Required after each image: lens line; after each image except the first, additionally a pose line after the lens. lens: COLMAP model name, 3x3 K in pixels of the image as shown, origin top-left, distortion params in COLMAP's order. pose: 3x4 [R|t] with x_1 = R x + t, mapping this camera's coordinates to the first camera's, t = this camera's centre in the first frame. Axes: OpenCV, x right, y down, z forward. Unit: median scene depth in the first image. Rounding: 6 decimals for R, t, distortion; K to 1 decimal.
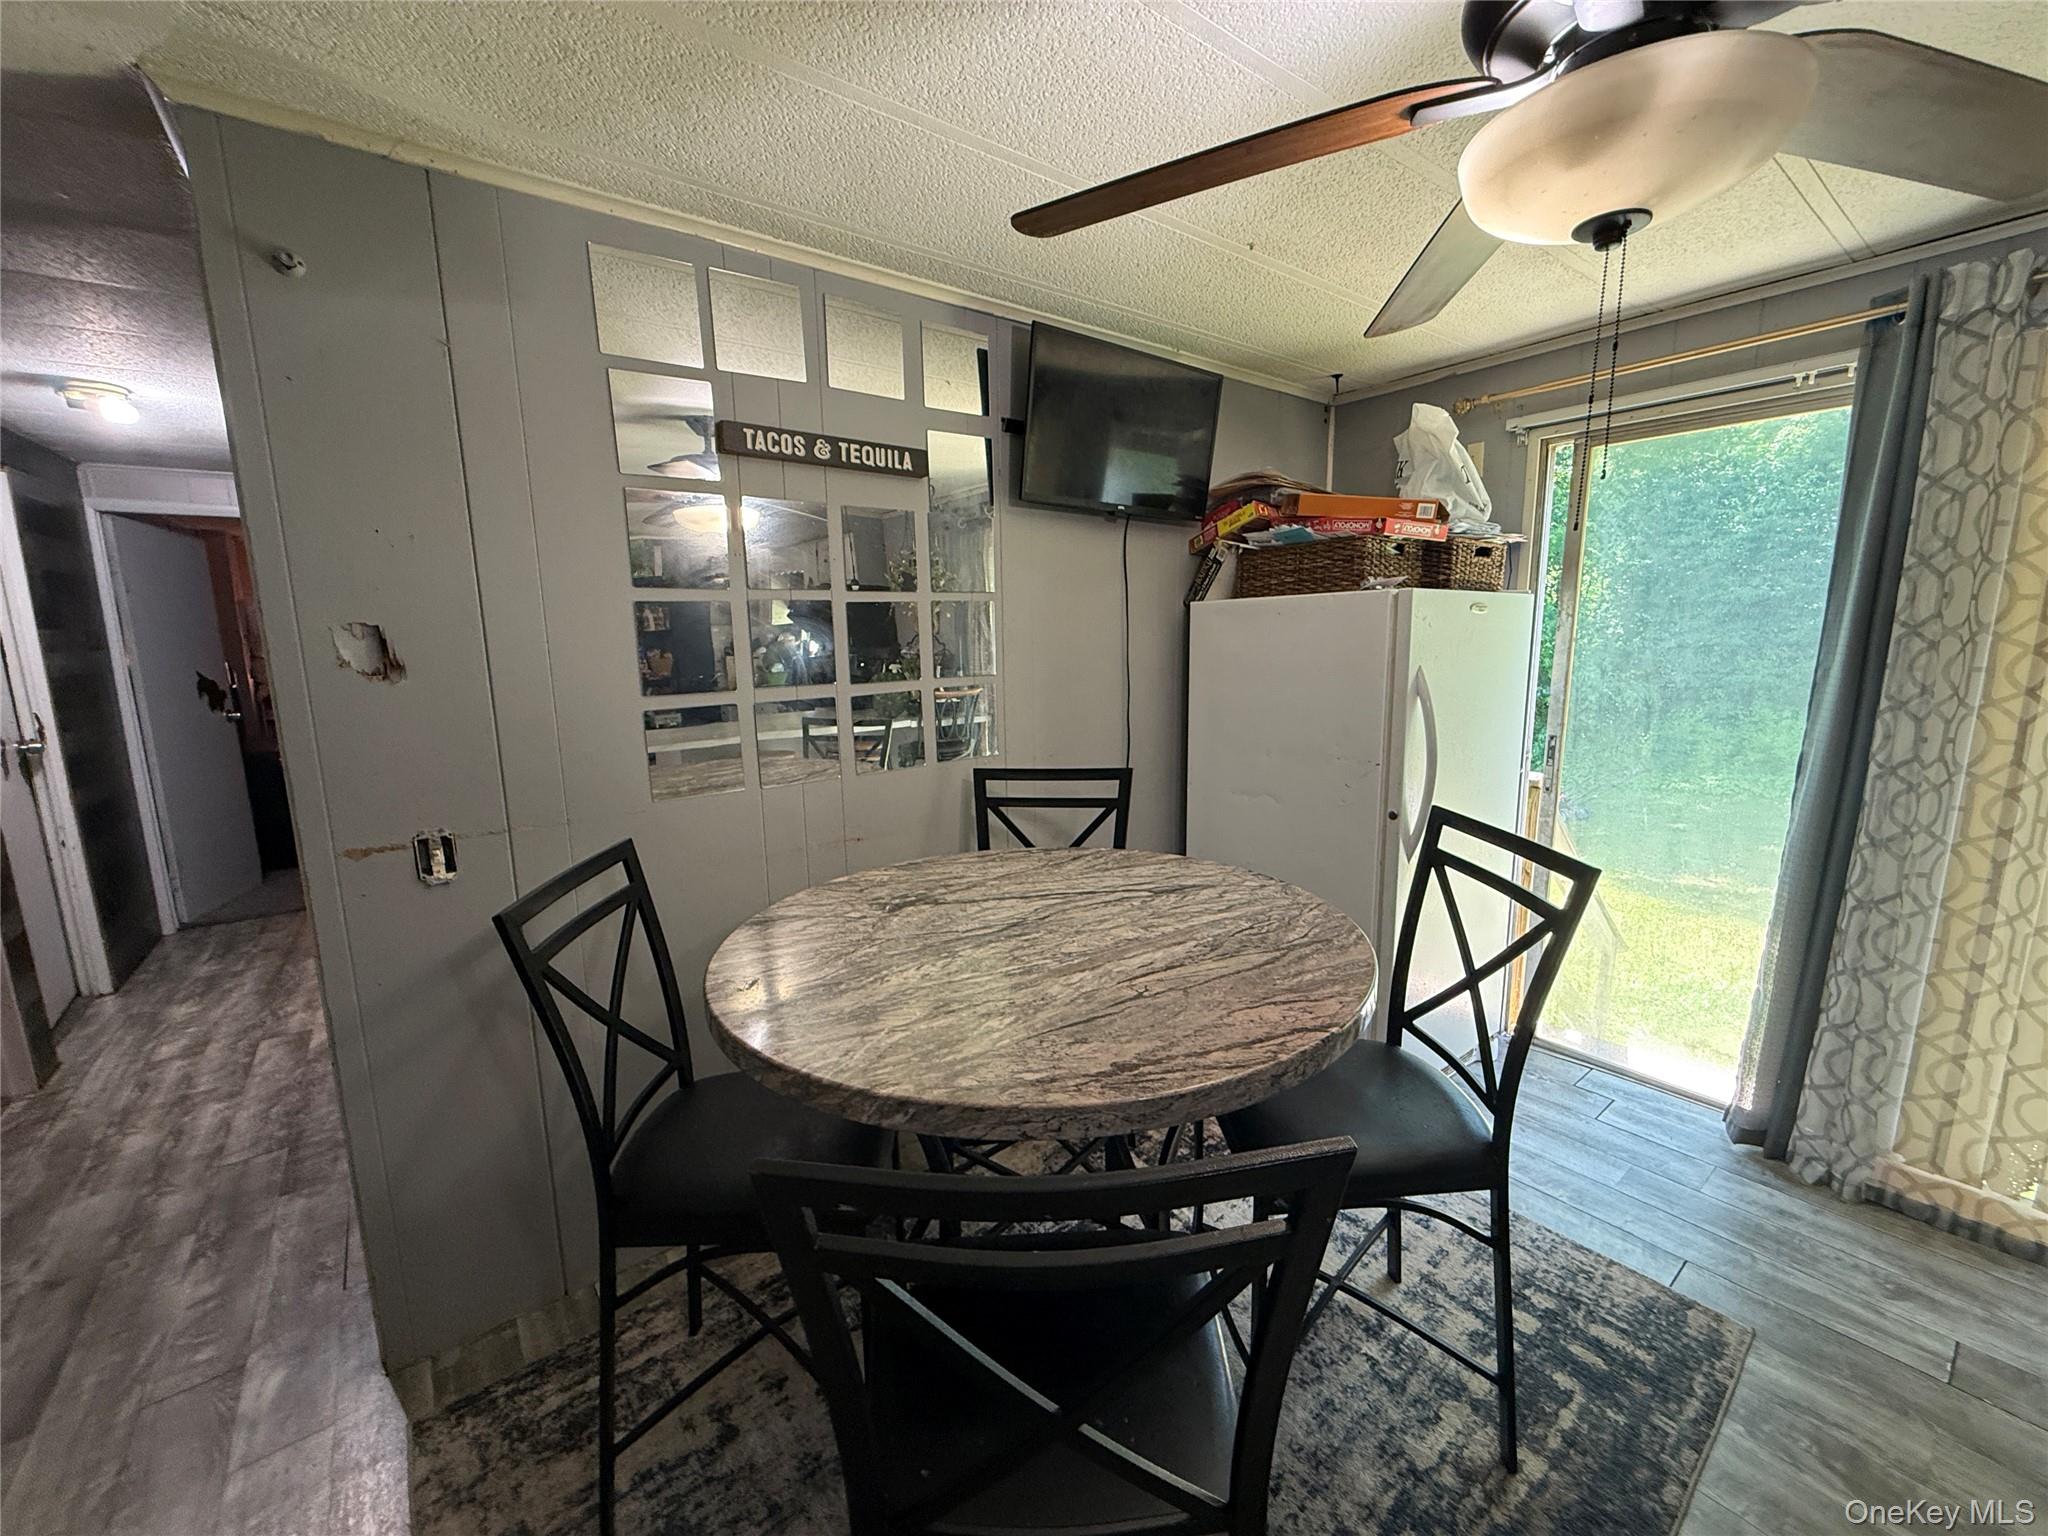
lens RADIAL K [[817.2, 0, 1019.9], [0, 817.2, 770.7], [0, 0, 1]] dist [0.000093, -0.000535]
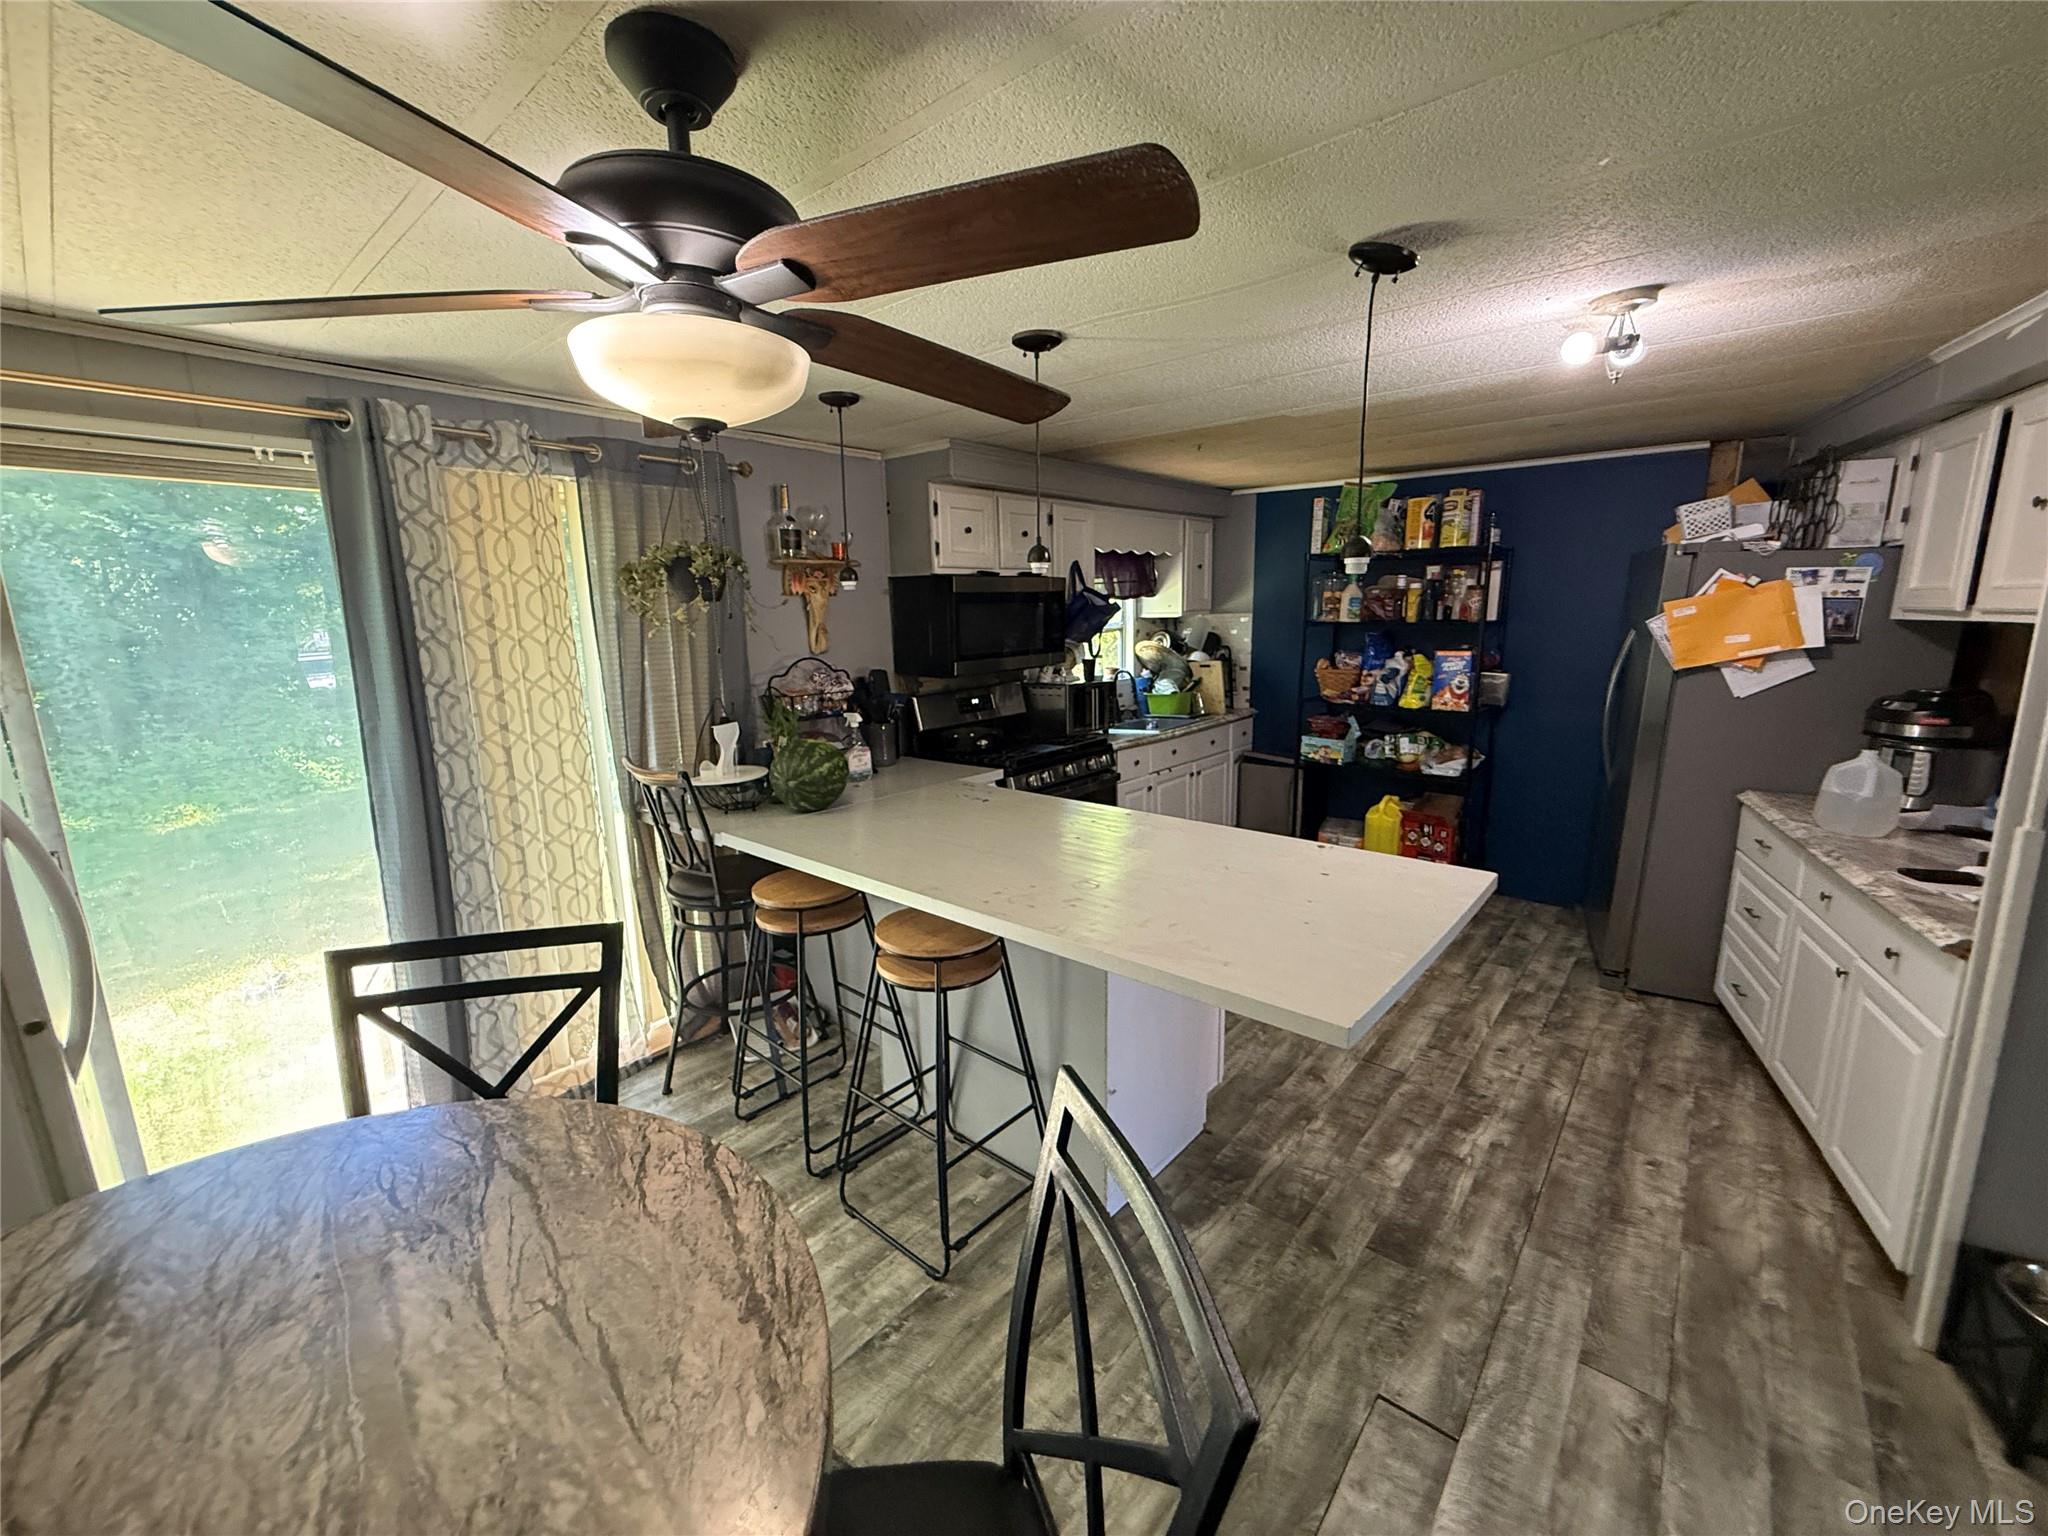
lens RADIAL K [[821.3, 0, 1019.4], [0, 821.3, 771.8], [0, 0, 1]] dist [0.000125, -0.000029]
pose [[-0.209502, -0.164239, 0.963916, -0.320176], [0.189036, 0.960392, 0.204725, -0.138145], [-0.959361, 0.225105, -0.170157, 0.383962]]
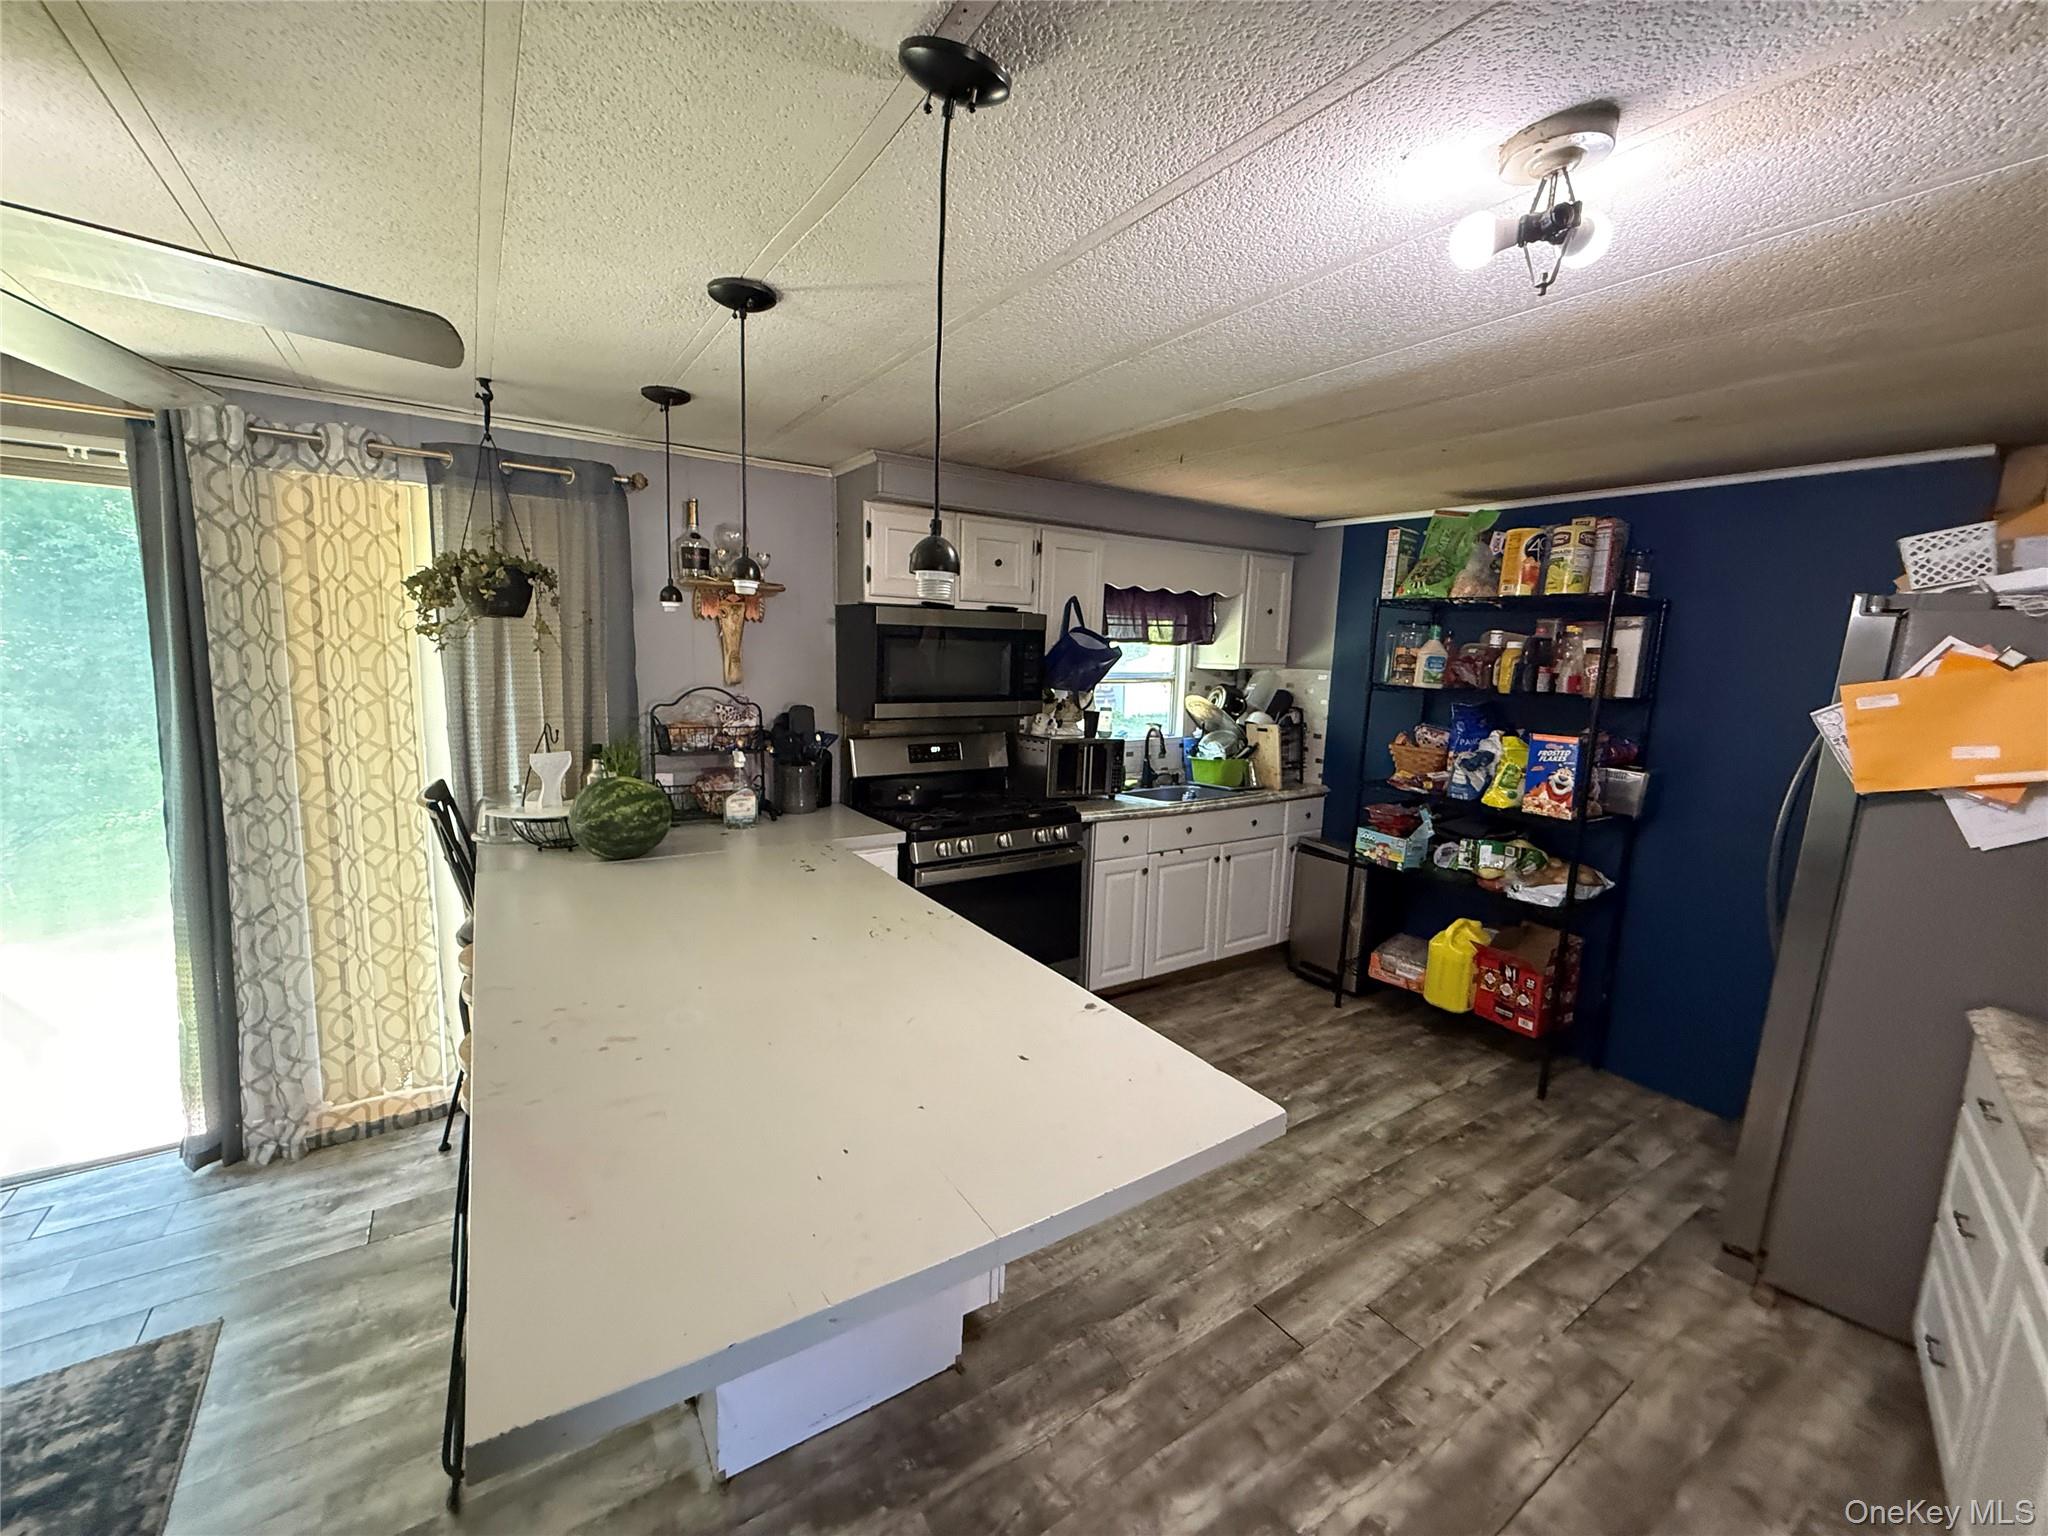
lens RADIAL K [[817.2, 0, 1019.9], [0, 817.2, 770.7], [0, 0, 1]] dist [0.000093, -0.000535]
pose [[0.061475, -0.121681, 0.990664, -0.053471], [0.135056, 0.984427, 0.112534, -0.034976], [-0.988929, 0.126877, 0.076951, -0.240243]]
